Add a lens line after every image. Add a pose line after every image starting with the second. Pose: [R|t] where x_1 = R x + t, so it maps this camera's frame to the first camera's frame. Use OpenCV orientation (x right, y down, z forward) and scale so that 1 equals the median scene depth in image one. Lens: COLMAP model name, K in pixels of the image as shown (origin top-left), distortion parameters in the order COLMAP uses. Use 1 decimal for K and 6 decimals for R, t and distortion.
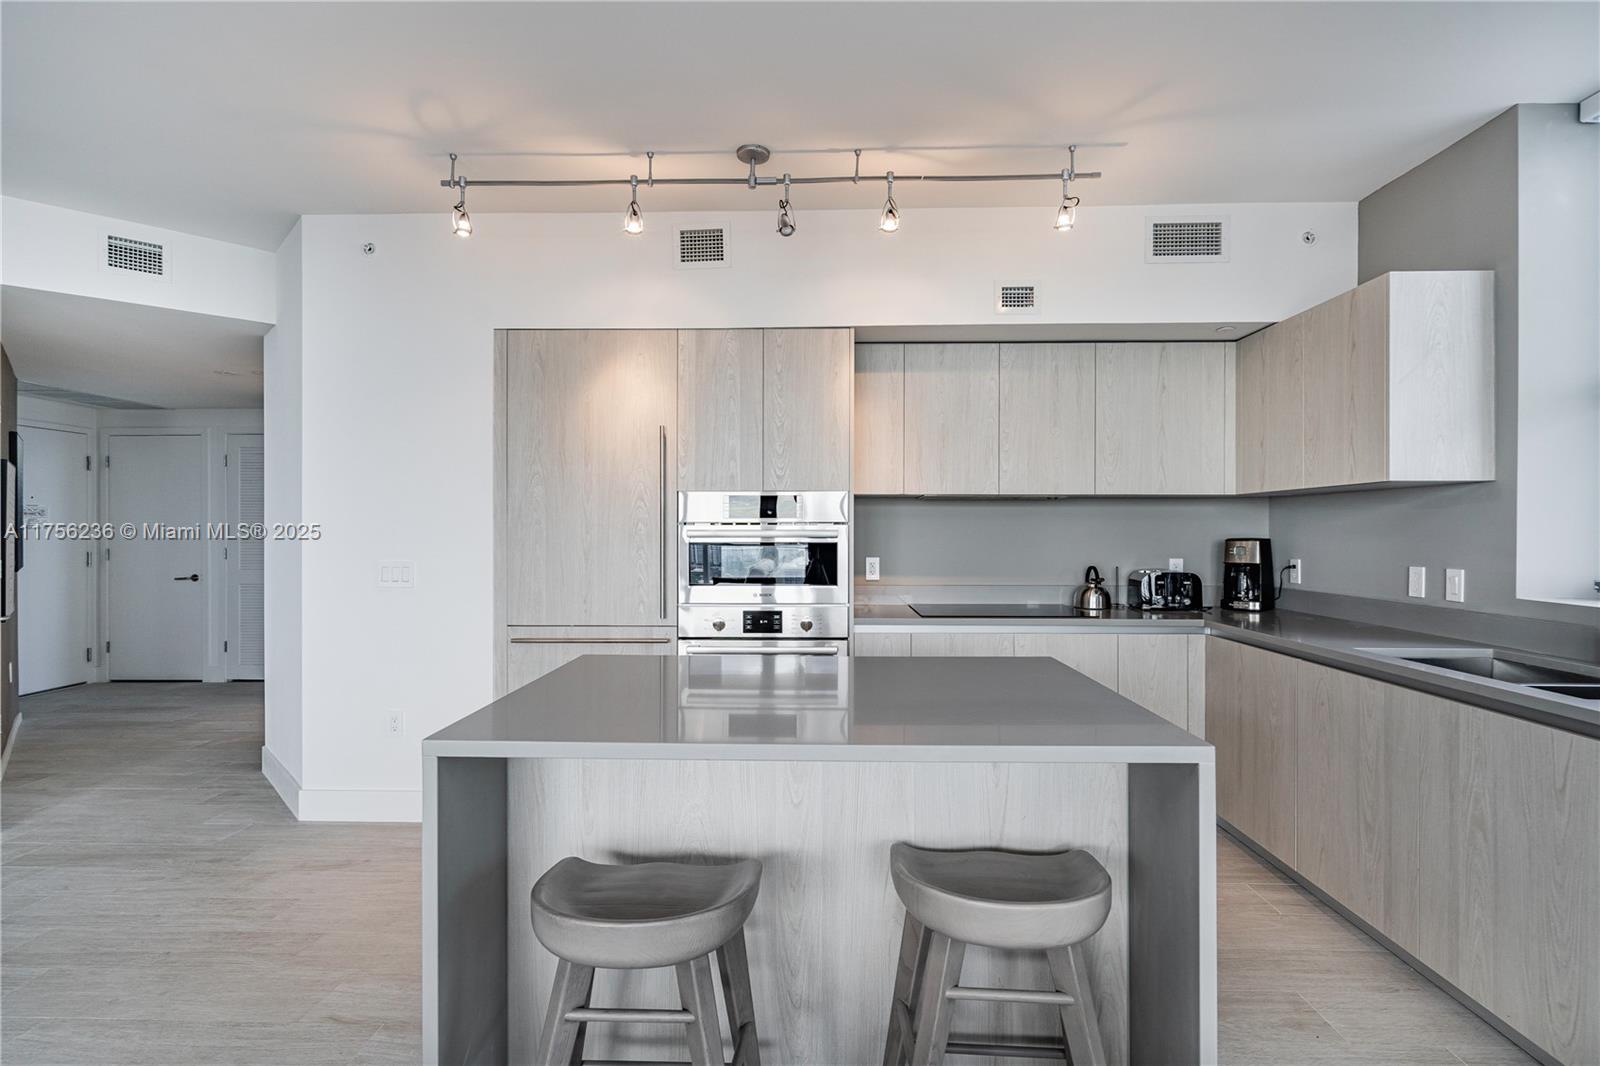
lens RADIAL K [[760.1, 0, 800.7], [0, 760.1, 530.6], [0, 0, 1]] dist [0.003830, 0.000264]
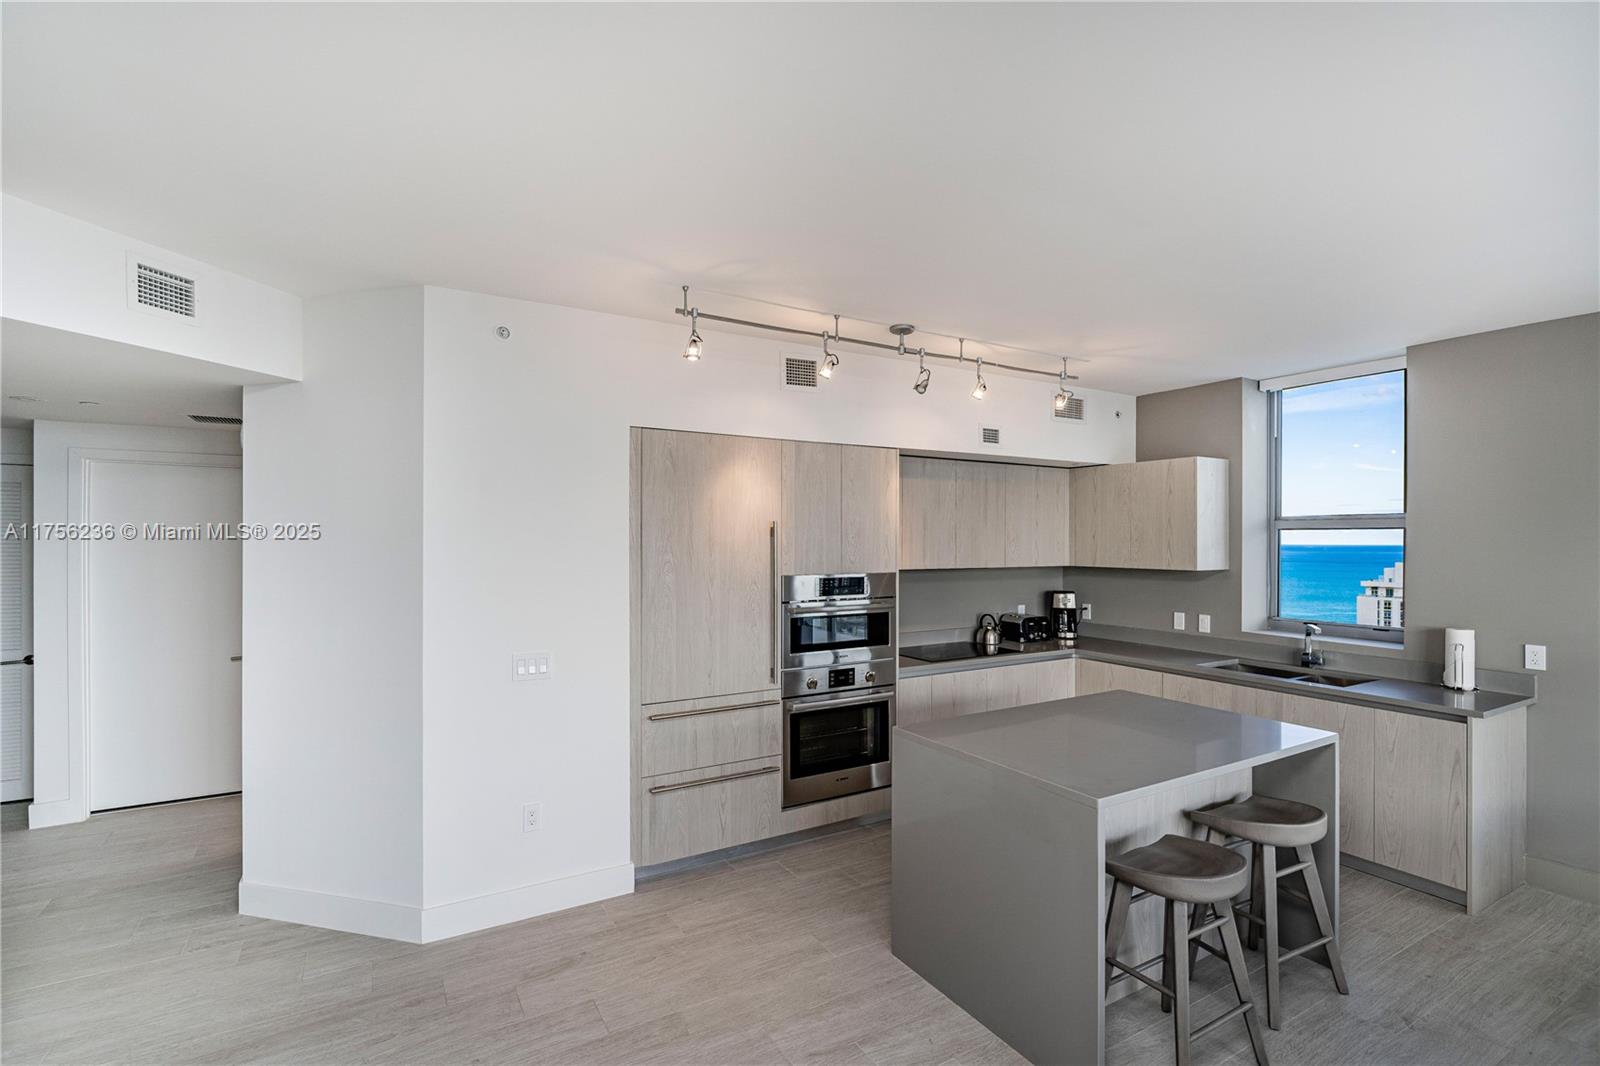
lens RADIAL K [[725.7, 0, 799.6], [0, 725.7, 540.9], [0, 0, 1]] dist [0.000594, 0.000067]
pose [[0.849788, -0.000594, 0.527124, -0.742033], [0.000056, 0.999999, 0.001035, -0.107566], [-0.527124, -0.000850, 0.849788, 0.017291]]
